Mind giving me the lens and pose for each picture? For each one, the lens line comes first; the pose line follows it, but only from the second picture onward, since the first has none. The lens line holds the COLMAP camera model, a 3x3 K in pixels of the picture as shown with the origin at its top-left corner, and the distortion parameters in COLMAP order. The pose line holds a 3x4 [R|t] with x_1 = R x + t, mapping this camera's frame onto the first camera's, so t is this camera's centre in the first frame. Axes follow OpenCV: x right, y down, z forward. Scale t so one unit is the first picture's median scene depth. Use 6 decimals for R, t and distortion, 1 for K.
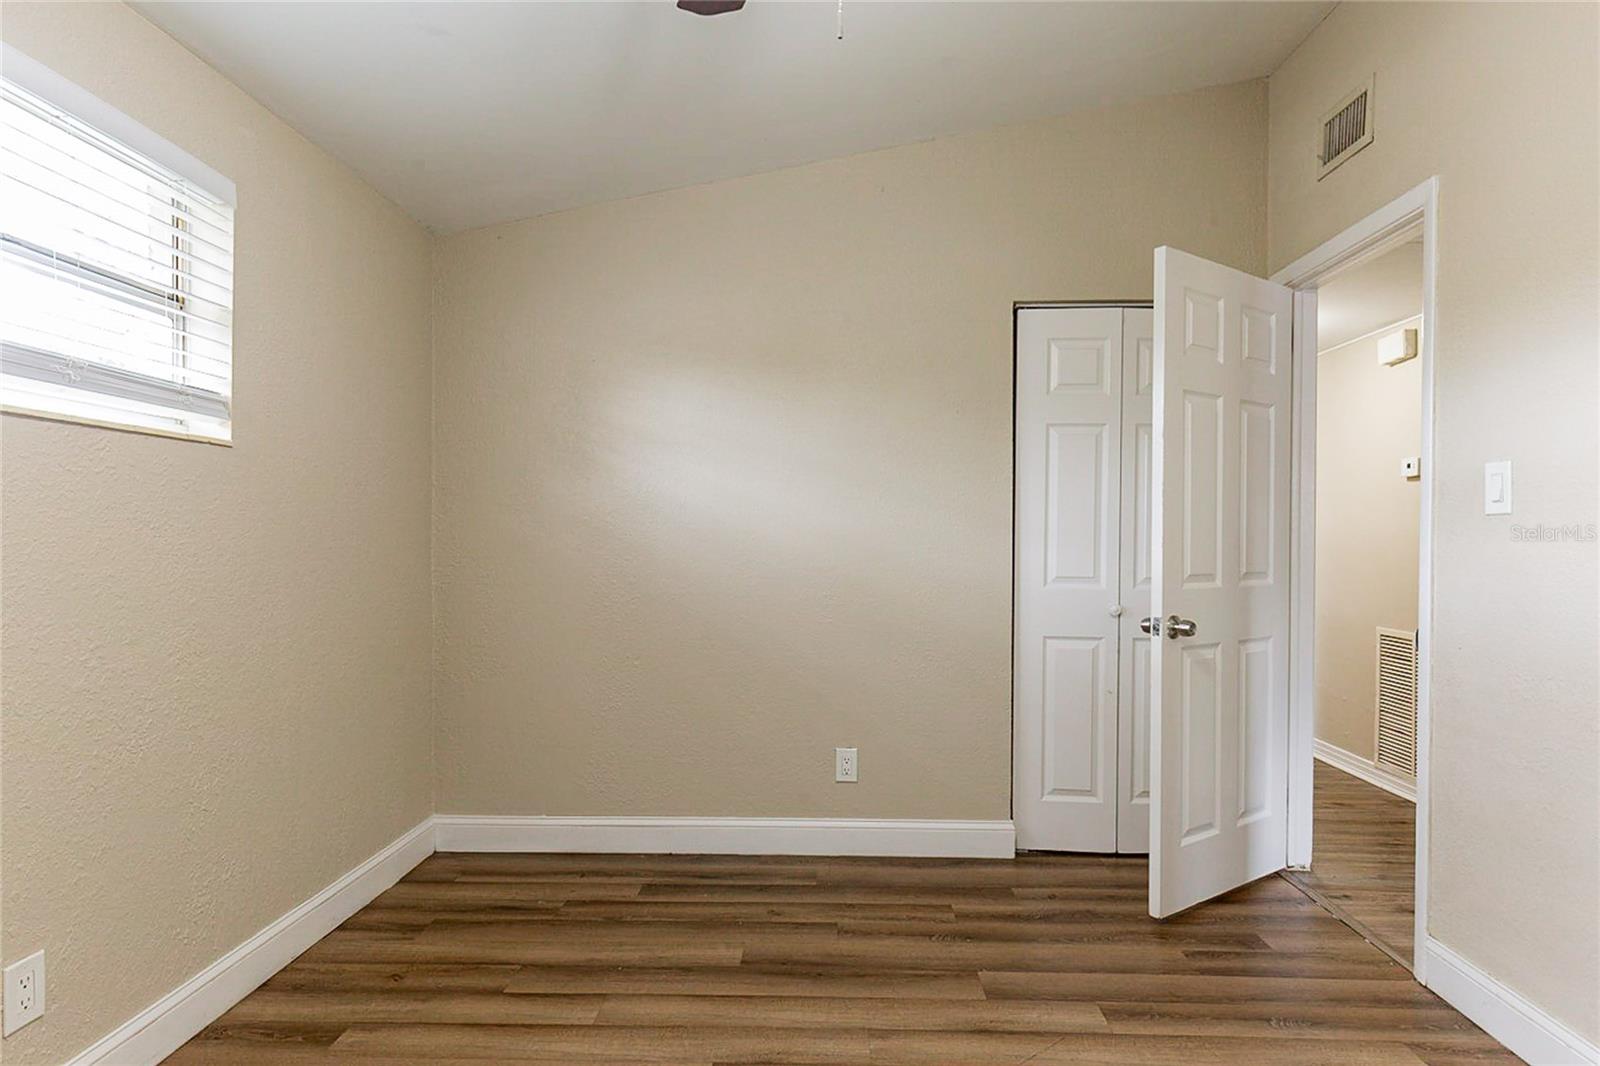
lens RADIAL K [[889.2, 0, 811.3], [0, 889.2, 558.2], [0, 0, 1]] dist [0.003545, 0.000870]
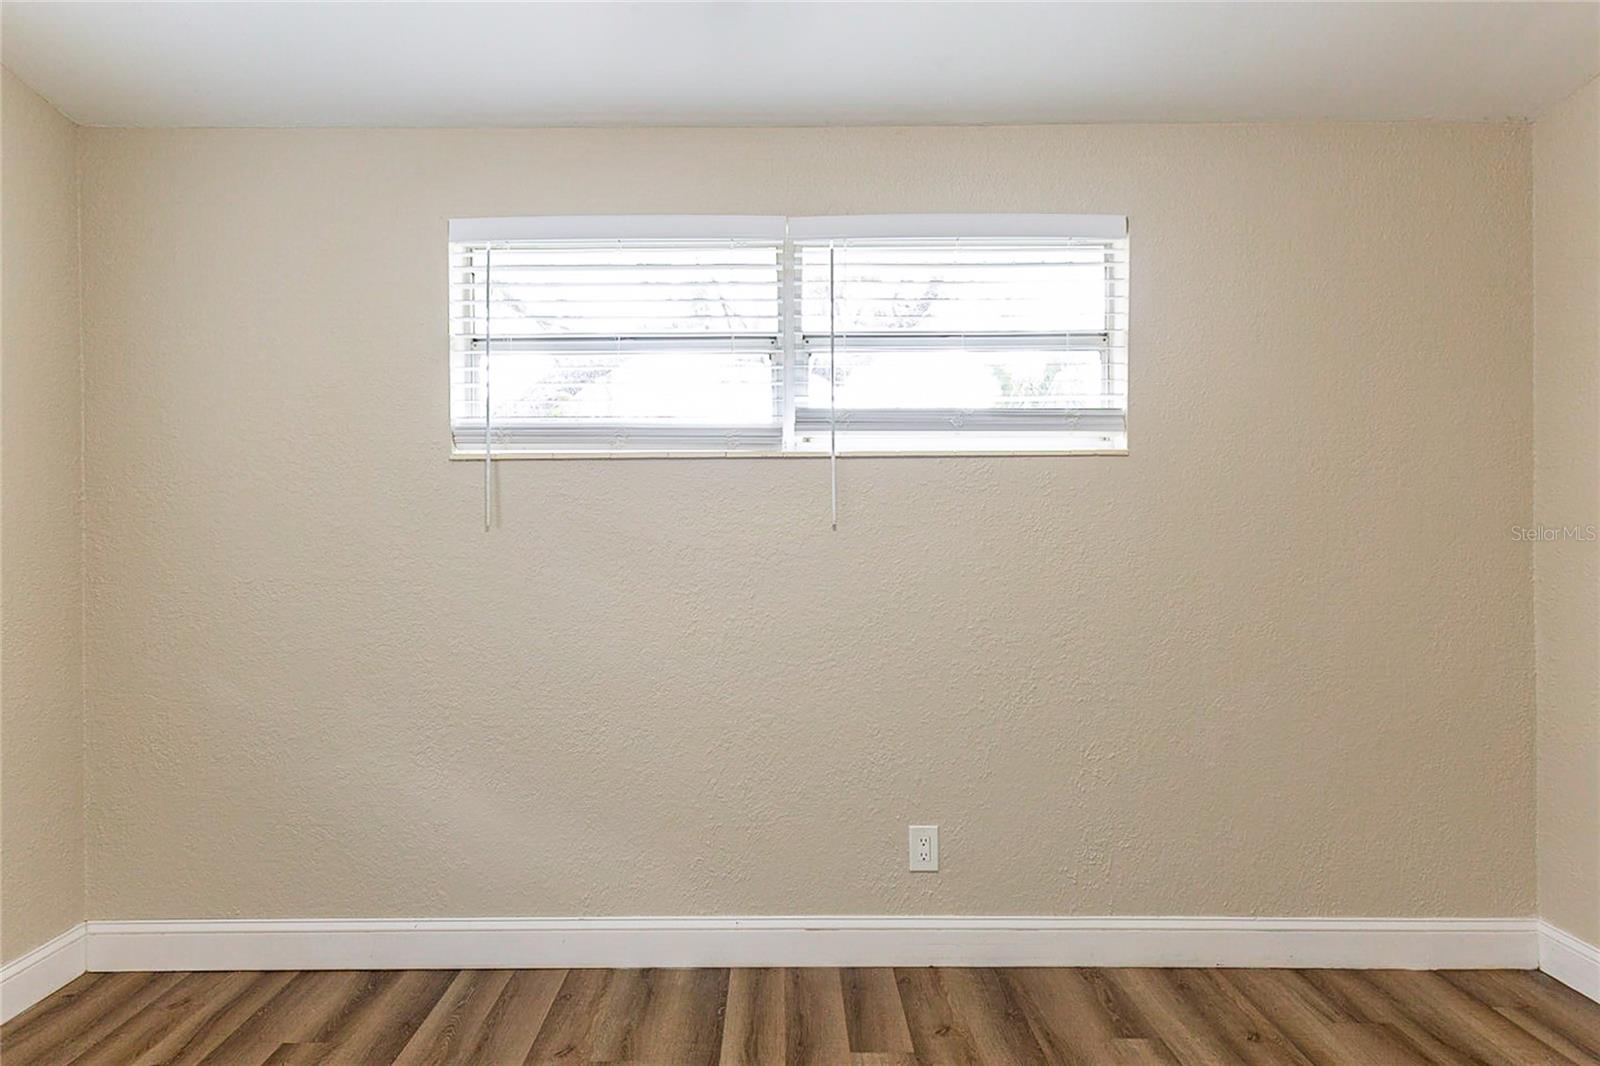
lens RADIAL K [[889.2, 0, 811.3], [0, 889.2, 558.2], [0, 0, 1]] dist [0.003545, 0.000870]
pose [[0.010605, 0.002393, -0.999941, 0.440203], [-0.015335, 0.999880, 0.002230, 0.005720], [0.999826, 0.015310, 0.010641, 0.598925]]
